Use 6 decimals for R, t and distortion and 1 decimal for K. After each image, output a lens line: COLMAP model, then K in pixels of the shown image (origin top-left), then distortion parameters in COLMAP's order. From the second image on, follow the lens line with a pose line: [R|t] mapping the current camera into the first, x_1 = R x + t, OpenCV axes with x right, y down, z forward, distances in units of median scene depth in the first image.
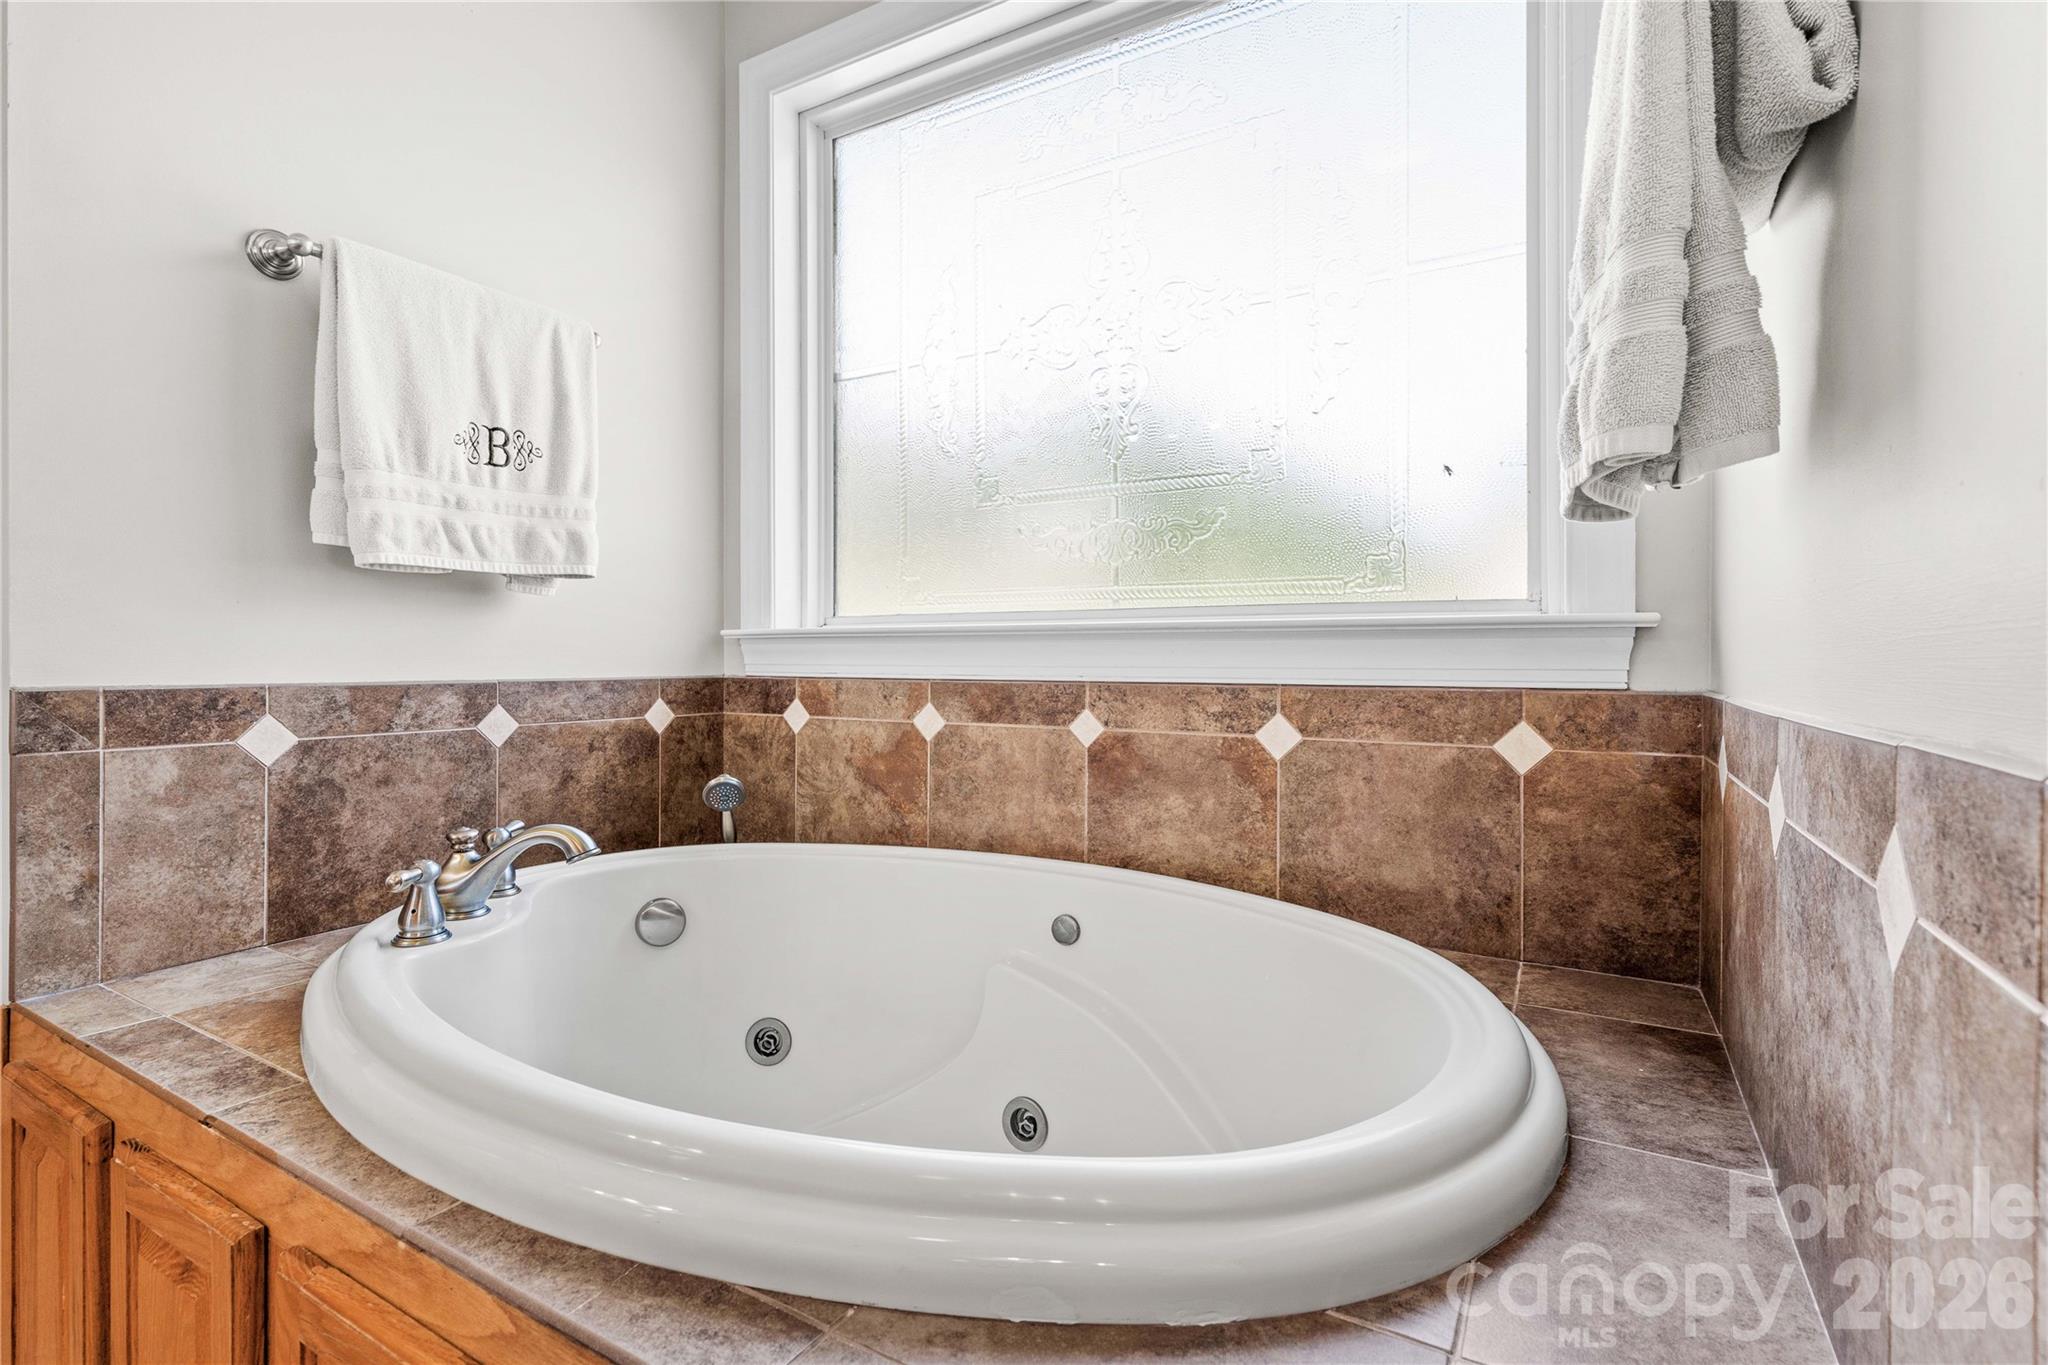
lens RADIAL K [[946.4, 0, 1010.0], [0, 946.4, 657.1], [0, 0, 1]] dist [0.000474, 0.000398]
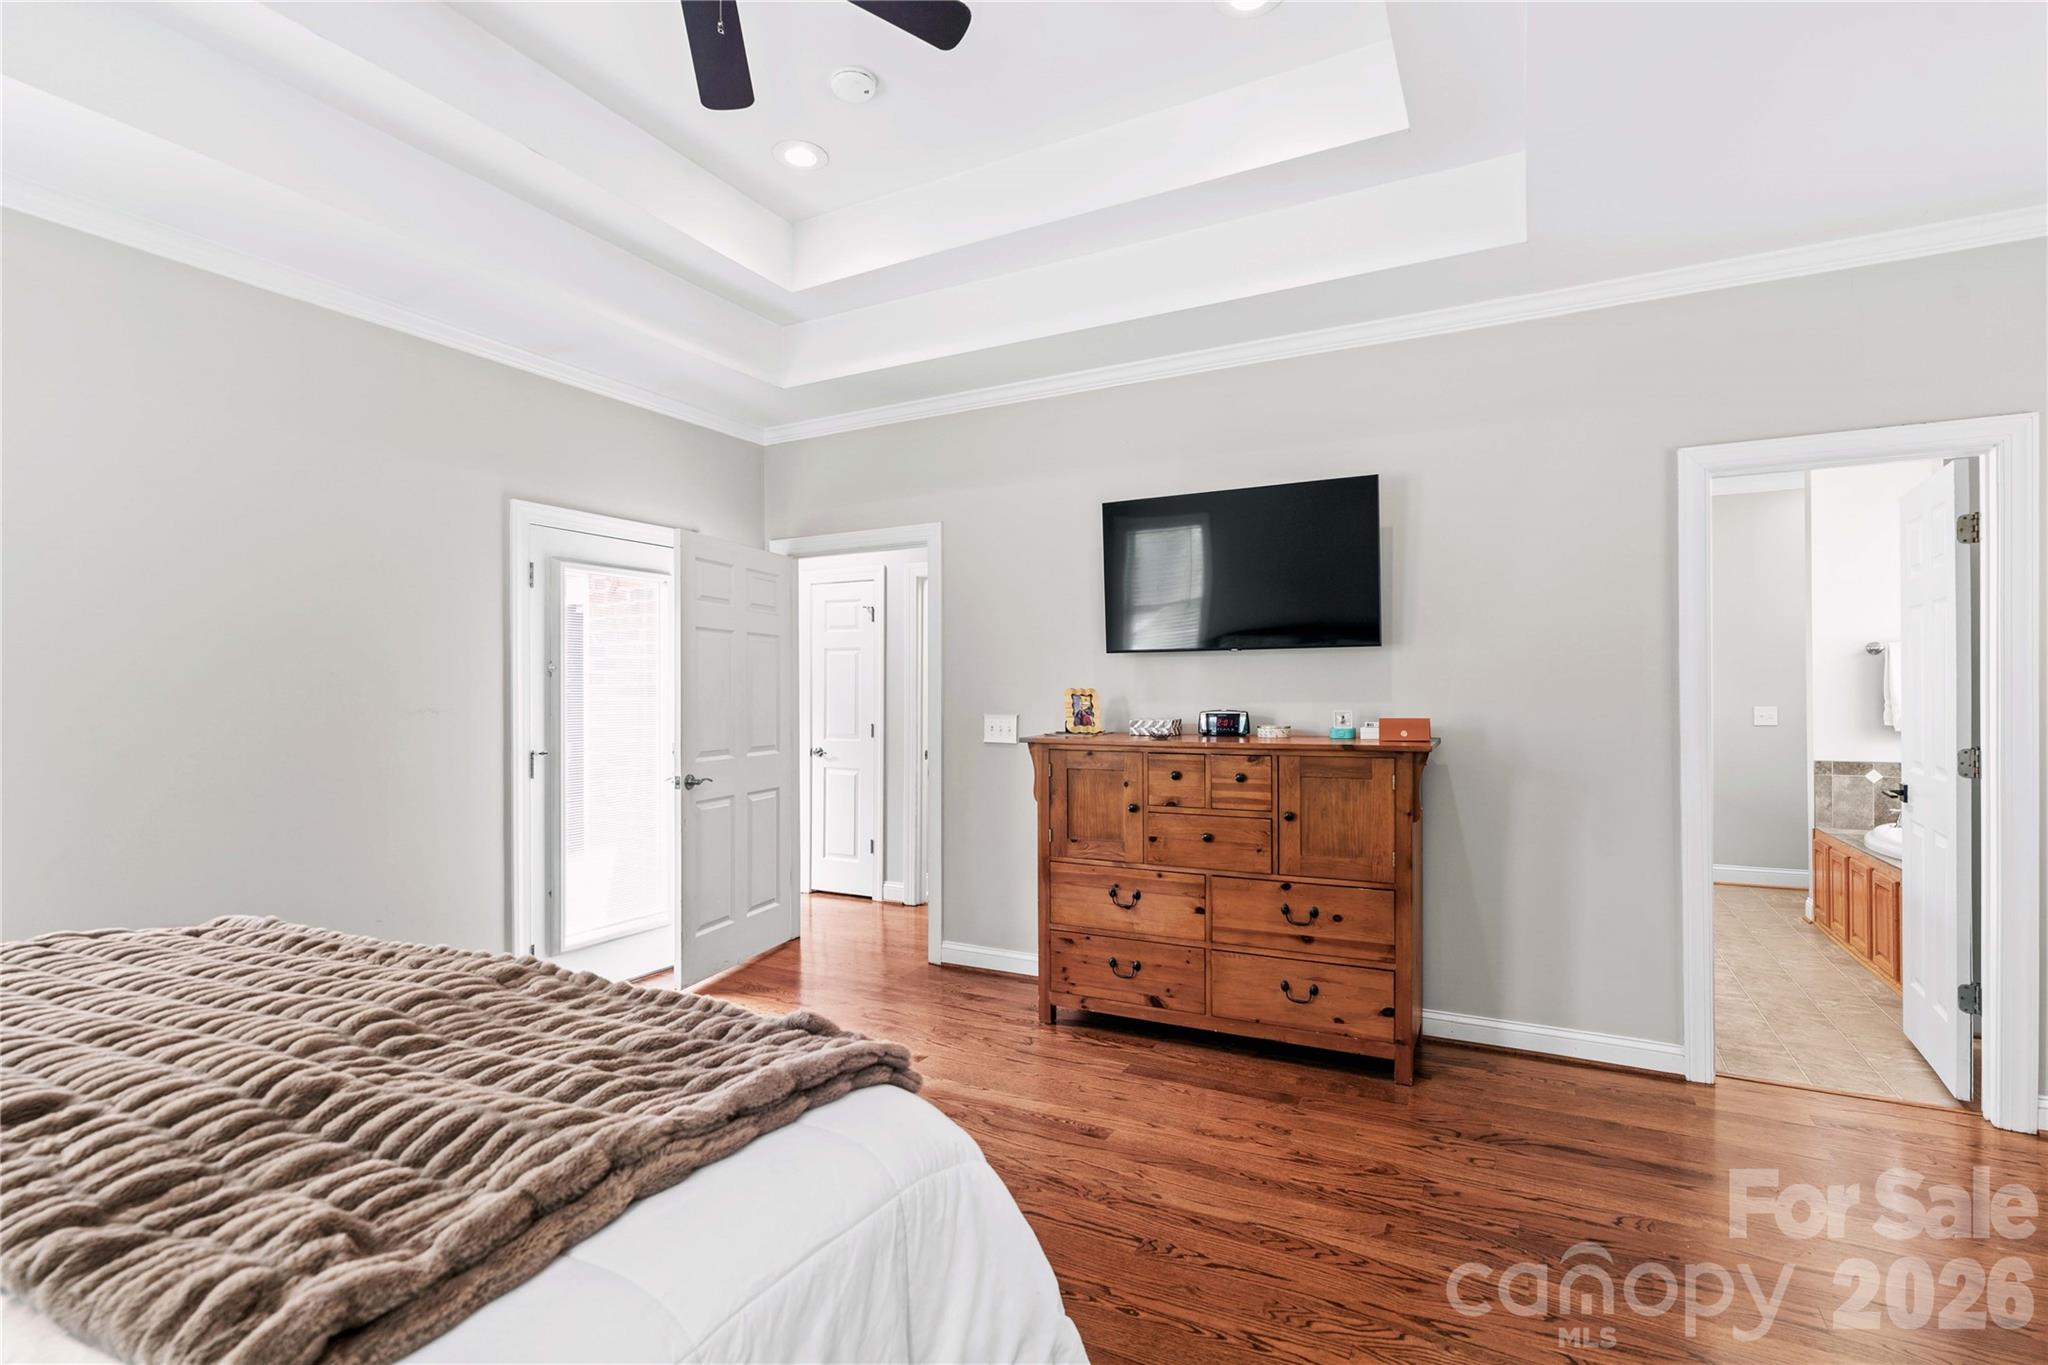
lens RADIAL K [[946.4, 0, 1029.2], [0, 946.4, 688.0], [0, 0, 1]] dist [0.000474, 0.000398]
pose [[0.035809, -0.008369, -0.999324, 2.850037], [0.008286, 0.999933, -0.008077, -0.259749], [0.999324, -0.007991, 0.035876, -2.483372]]
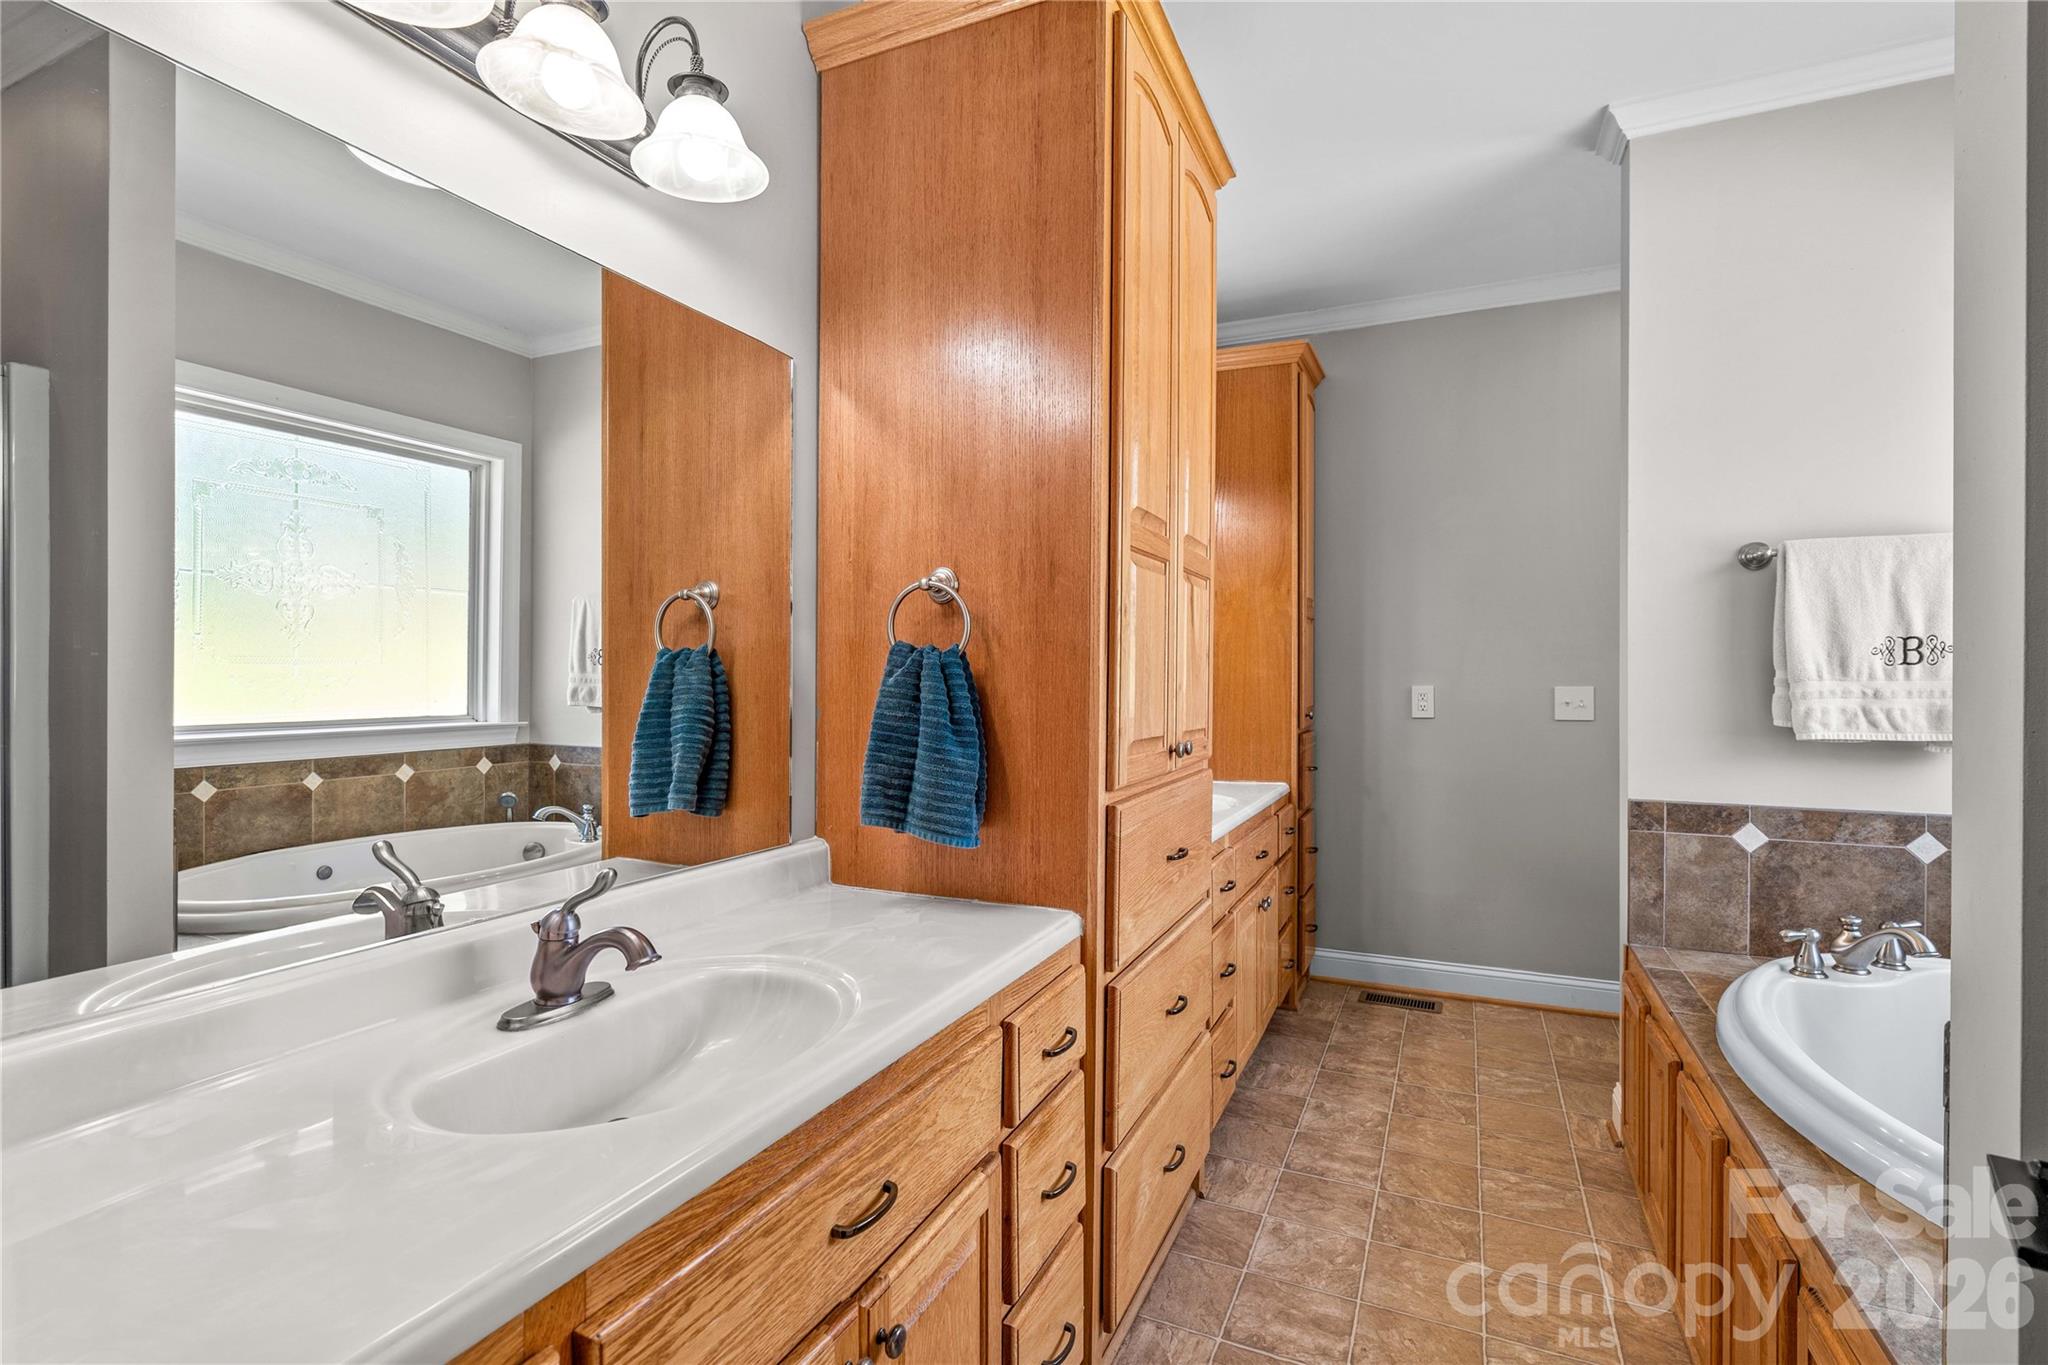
lens RADIAL K [[946.4, 0, 1018.5], [0, 946.4, 683.1], [0, 0, 1]] dist [0.000474, 0.000398]
pose [[0.099132, 0.003770, -0.995067, 0.794823], [0.002377, 0.999989, 0.004025, -0.201794], [0.995071, -0.002764, 0.099122, -0.497356]]
